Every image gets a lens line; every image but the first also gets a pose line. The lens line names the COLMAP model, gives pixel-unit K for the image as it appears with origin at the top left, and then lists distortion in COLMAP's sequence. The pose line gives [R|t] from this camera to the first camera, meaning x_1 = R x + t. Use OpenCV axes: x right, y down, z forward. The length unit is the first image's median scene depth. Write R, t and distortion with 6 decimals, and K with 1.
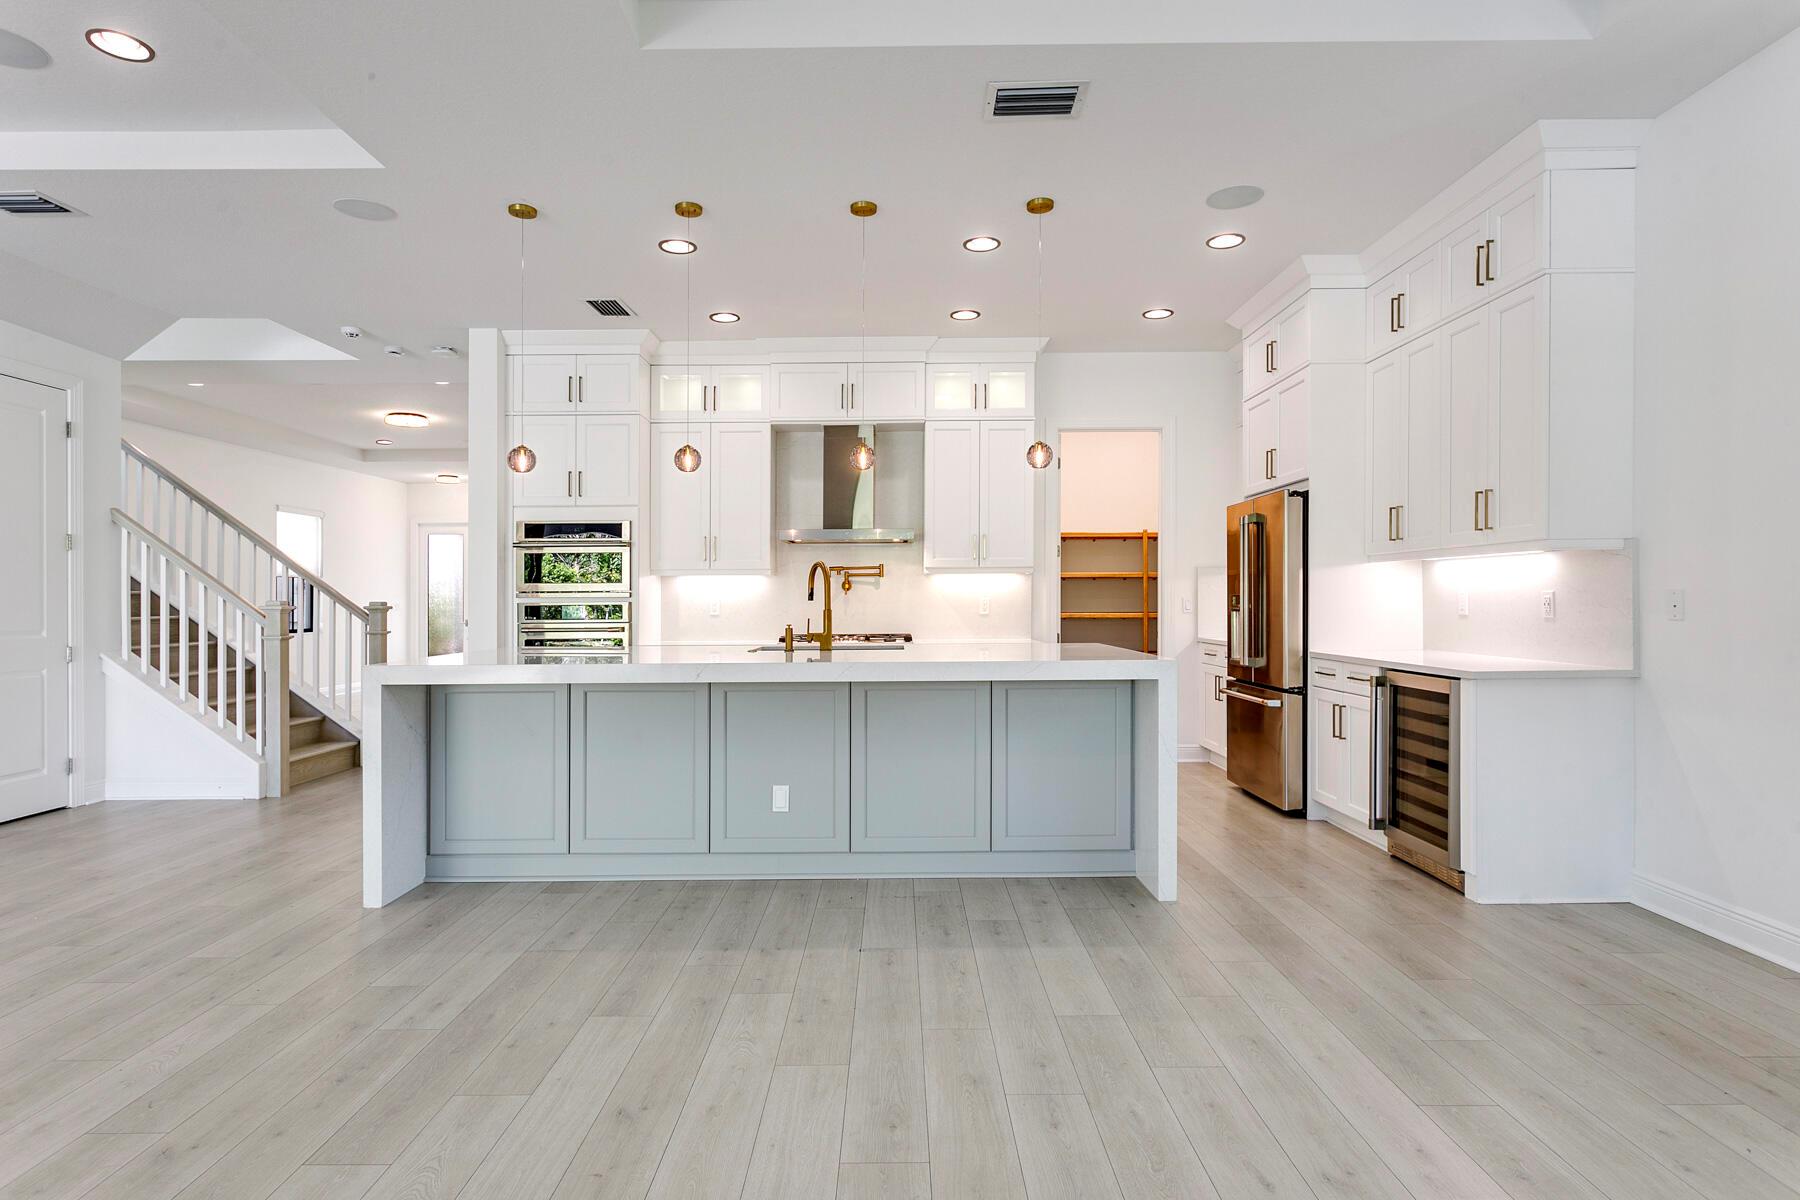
lens RADIAL K [[902.8, 0, 908.3], [0, 902.8, 590.4], [0, 0, 1]] dist [-0.003574, 0.002429]
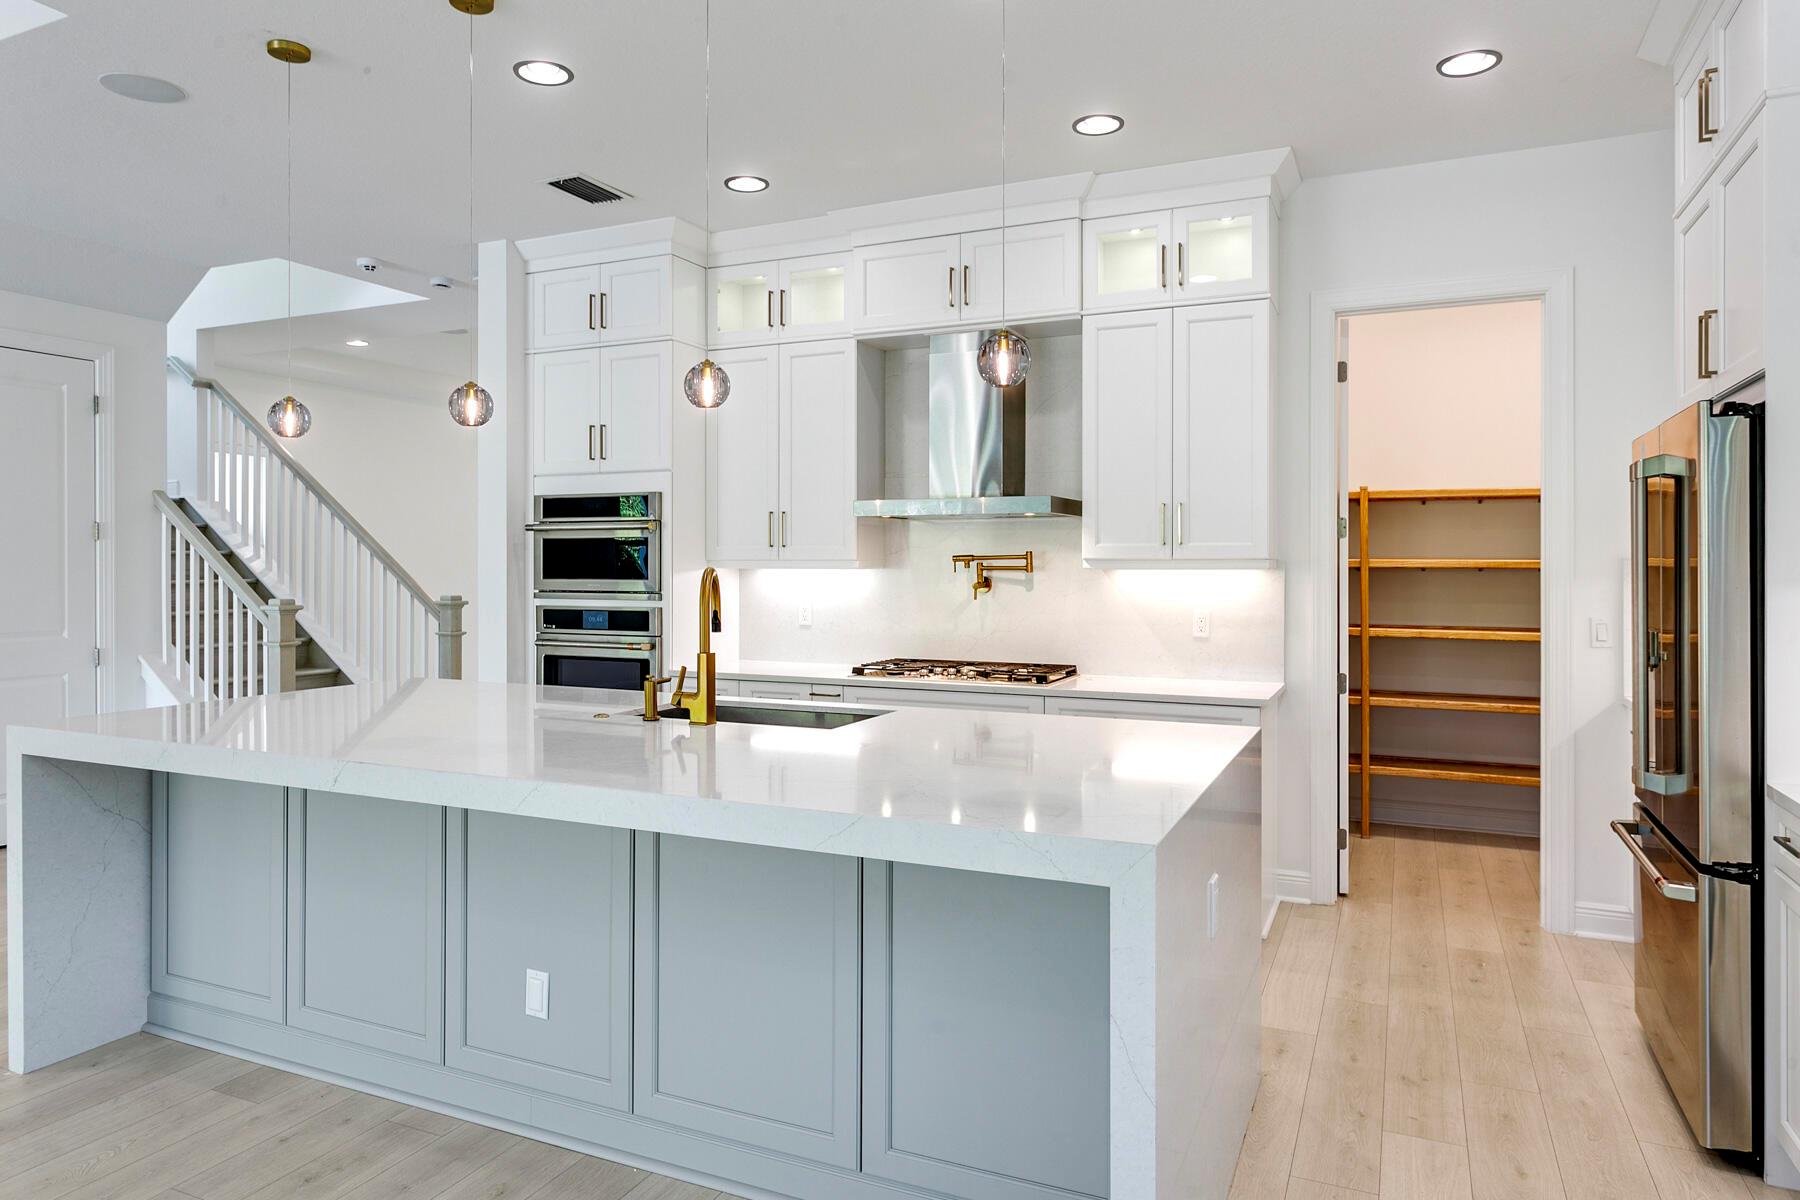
lens RADIAL K [[1110.1, 0, 932.3], [0, 1110.1, 550.2], [0, 0, 1]] dist [-0.004446, 0.002497]
pose [[0.914883, 0.001927, -0.403714, 0.235542], [-0.002885, 0.999994, -0.001765, -0.030932], [0.403709, 0.002779, 0.914883, 0.294326]]
